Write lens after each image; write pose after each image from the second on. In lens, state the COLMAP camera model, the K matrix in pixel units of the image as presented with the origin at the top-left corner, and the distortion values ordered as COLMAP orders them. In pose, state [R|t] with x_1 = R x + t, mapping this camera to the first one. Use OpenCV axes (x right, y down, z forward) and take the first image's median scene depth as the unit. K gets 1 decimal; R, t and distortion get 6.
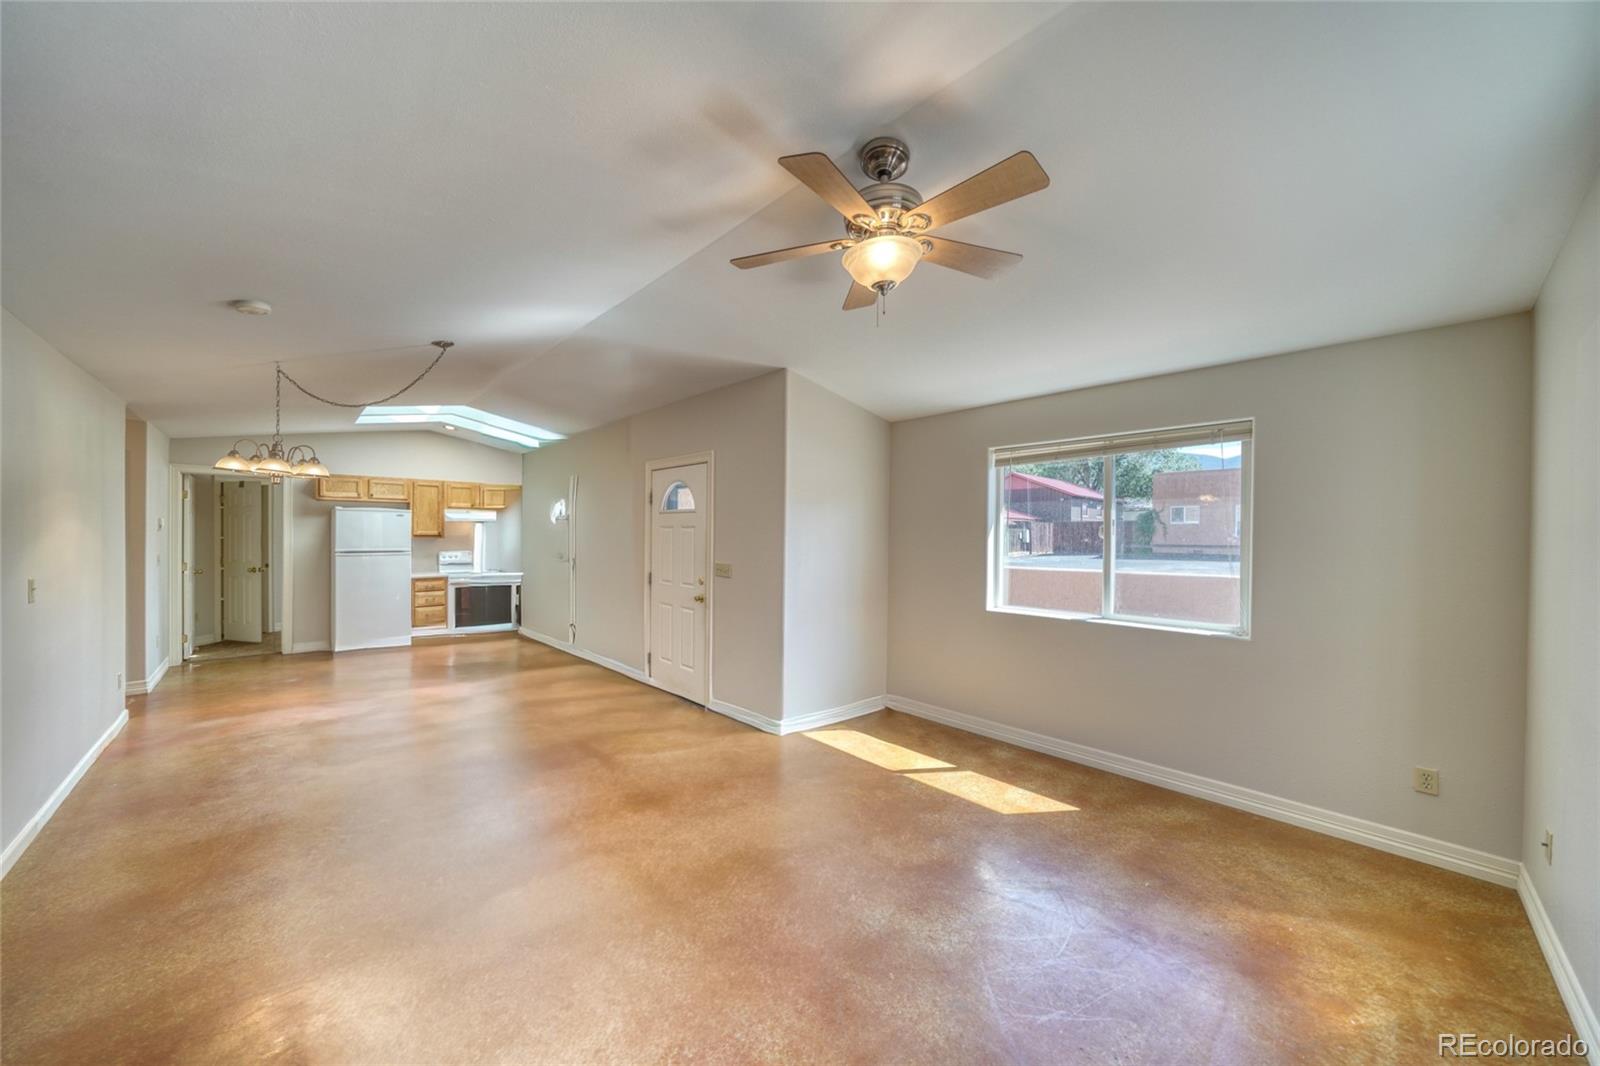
lens RADIAL K [[545.5, 0, 795.3], [0, 545.5, 533.5], [0, 0, 1]] dist [-0.006174, -0.000030]
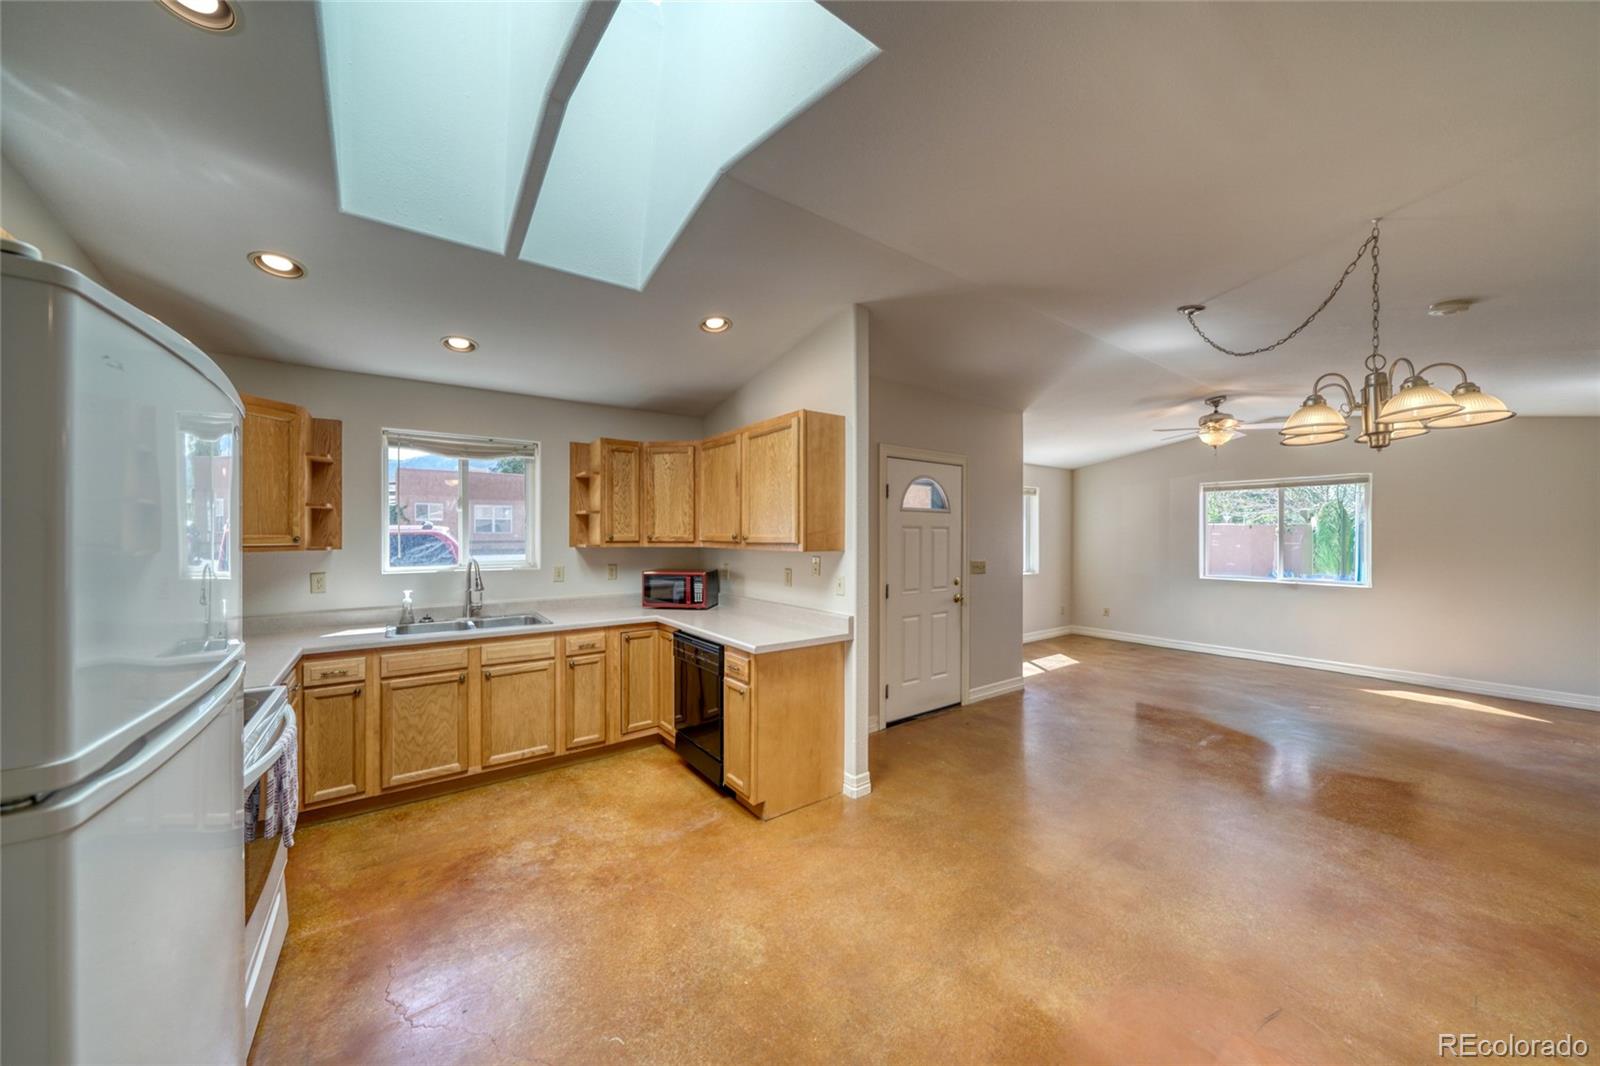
lens RADIAL K [[545.5, 0, 795.3], [0, 545.5, 533.5], [0, 0, 1]] dist [-0.006174, -0.000030]
pose [[0.134382, -0.005710, 0.990913, -0.863809], [0.000306, 0.999984, 0.005721, -0.005378], [-0.990930, -0.000466, 0.134381, 0.827499]]
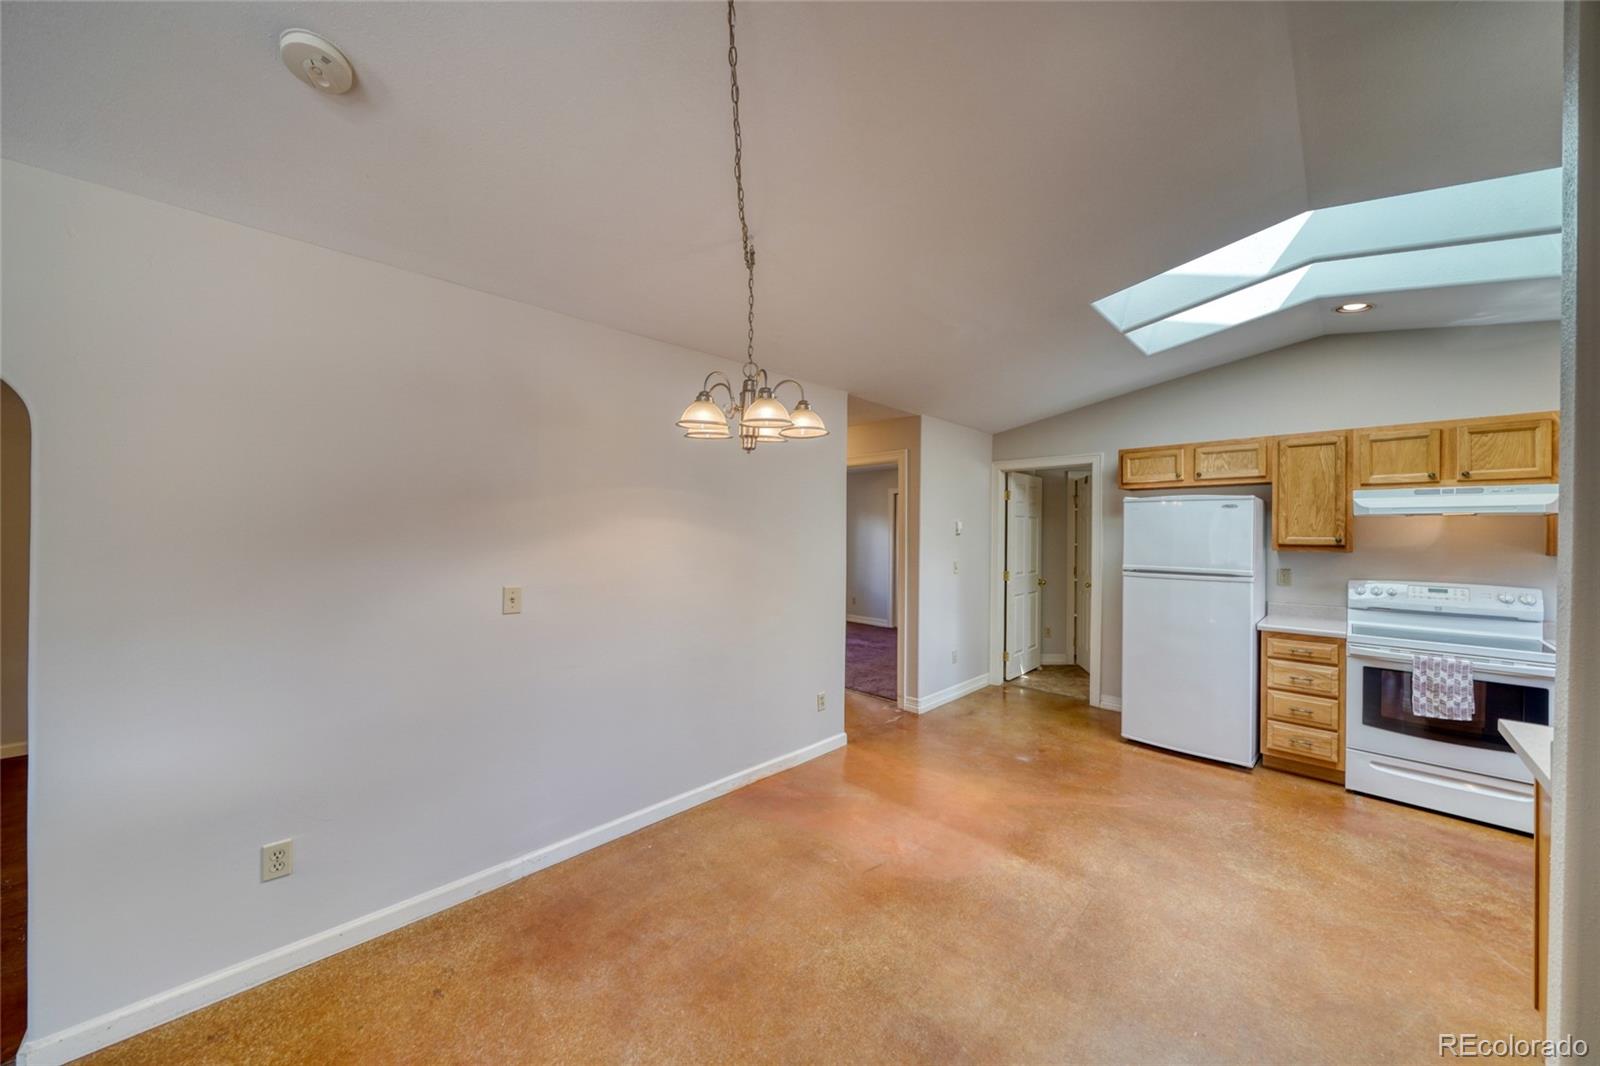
lens RADIAL K [[552.4, 0, 794.4], [0, 552.4, 535.4], [0, 0, 1]] dist [-0.002451, 0.000080]
pose [[0.020374, -0.002301, -0.999790, -0.206153], [-0.009988, 0.999947, -0.002505, -0.000080], [0.999743, 0.010037, 0.020350, 0.574884]]
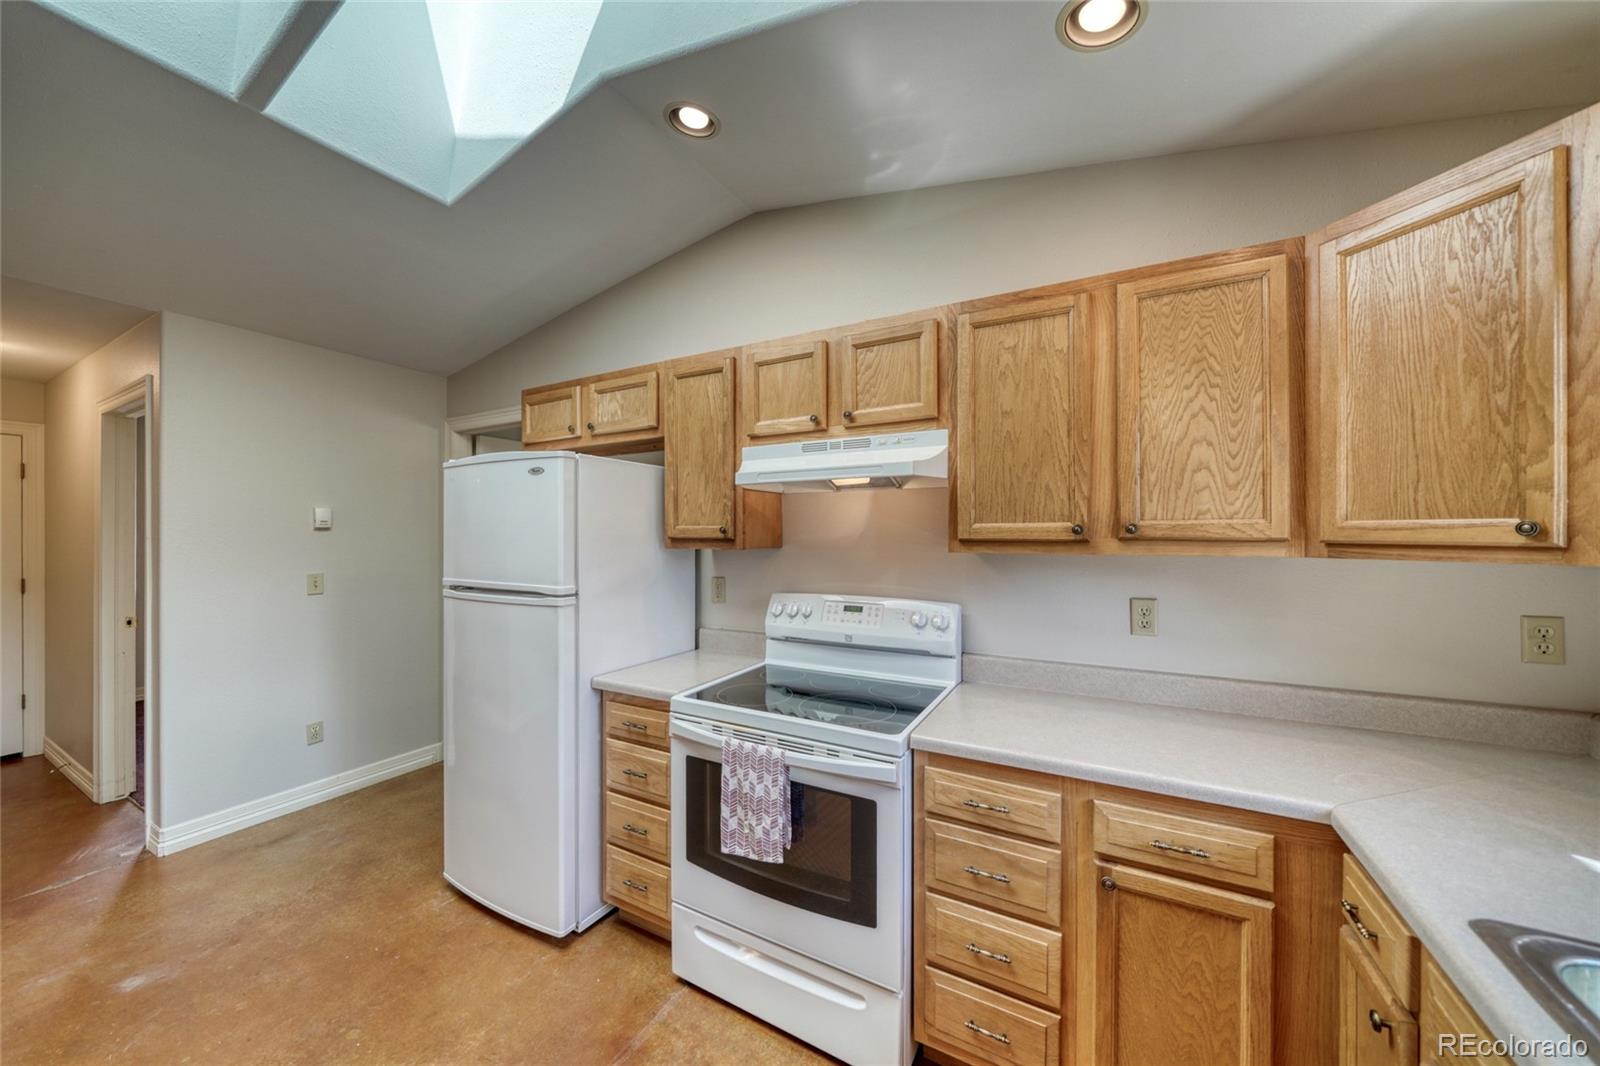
lens RADIAL K [[559.8, 0, 792.7], [0, 559.8, 539.4], [0, 0, 1]] dist [-0.002355, -0.000143]
pose [[0.291954, -0.004734, -0.956421, -0.402889], [-0.000194, 0.999987, -0.005008, 0.005195], [0.956432, 0.001648, 0.291949, 1.051730]]
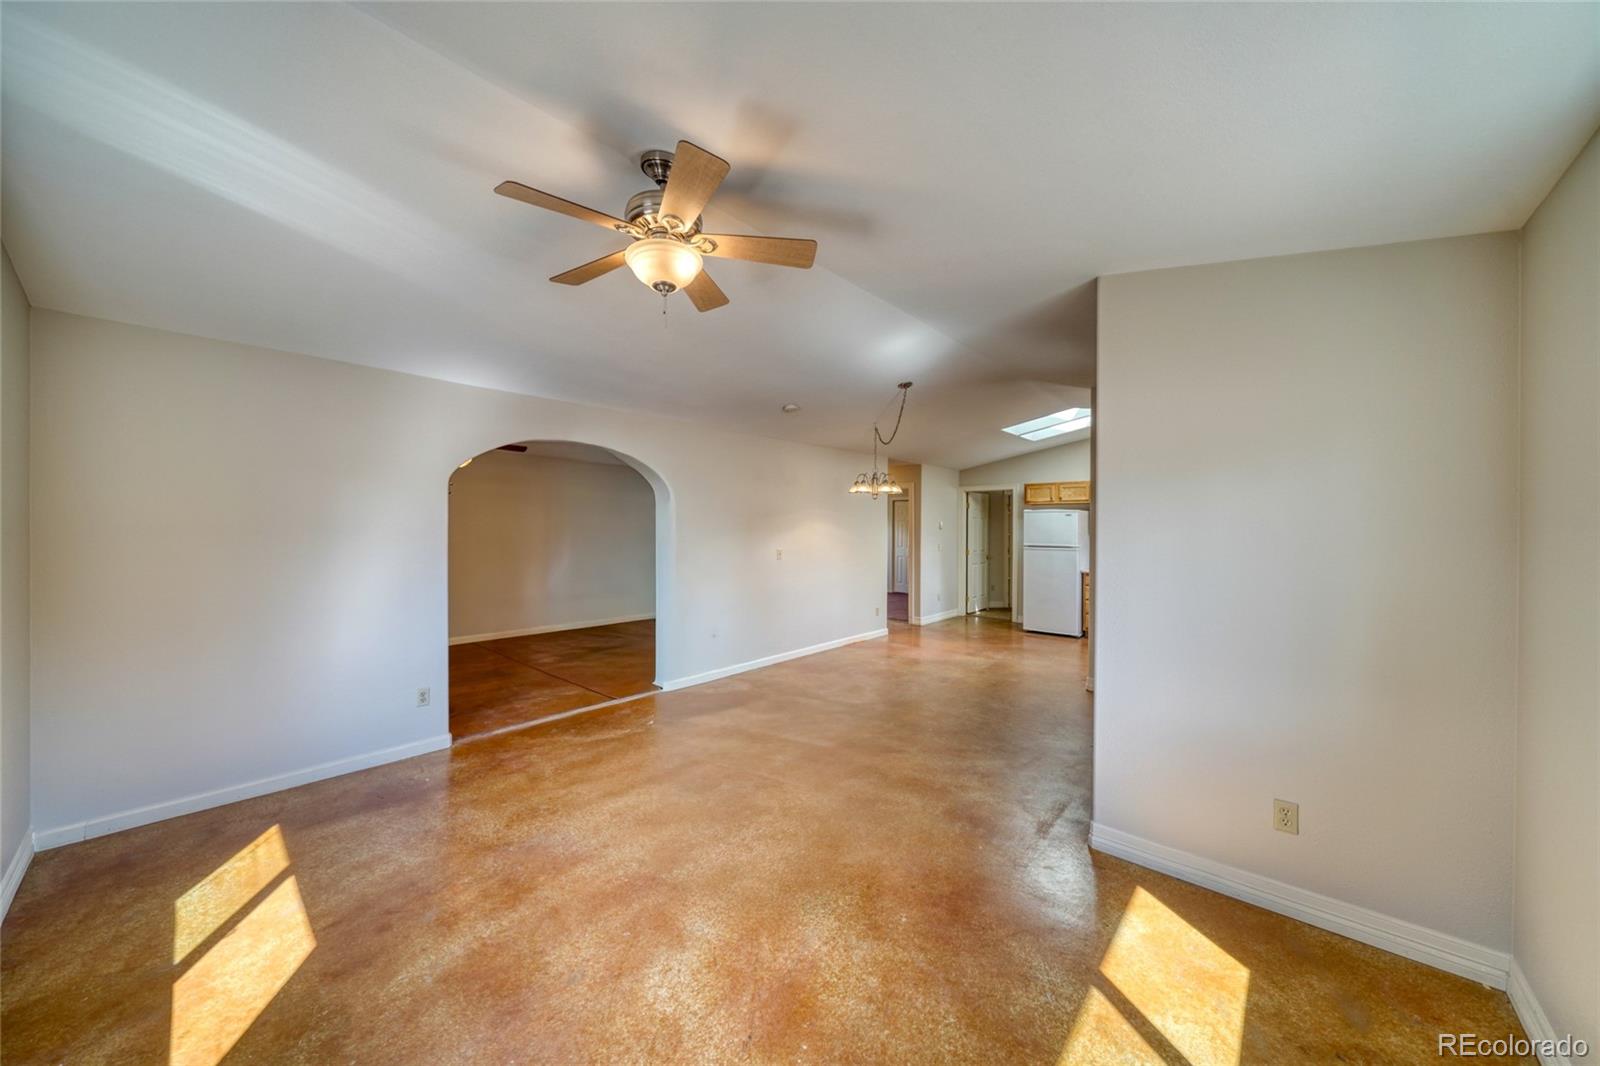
lens RADIAL K [[552.4, 0, 794.4], [0, 552.4, 535.4], [0, 0, 1]] dist [-0.002451, 0.000080]
pose [[0.076729, 0.005567, -0.997036, 0.365917], [-0.002784, 0.999982, 0.005370, 0.004136], [0.997048, 0.002364, 0.076743, 0.352850]]
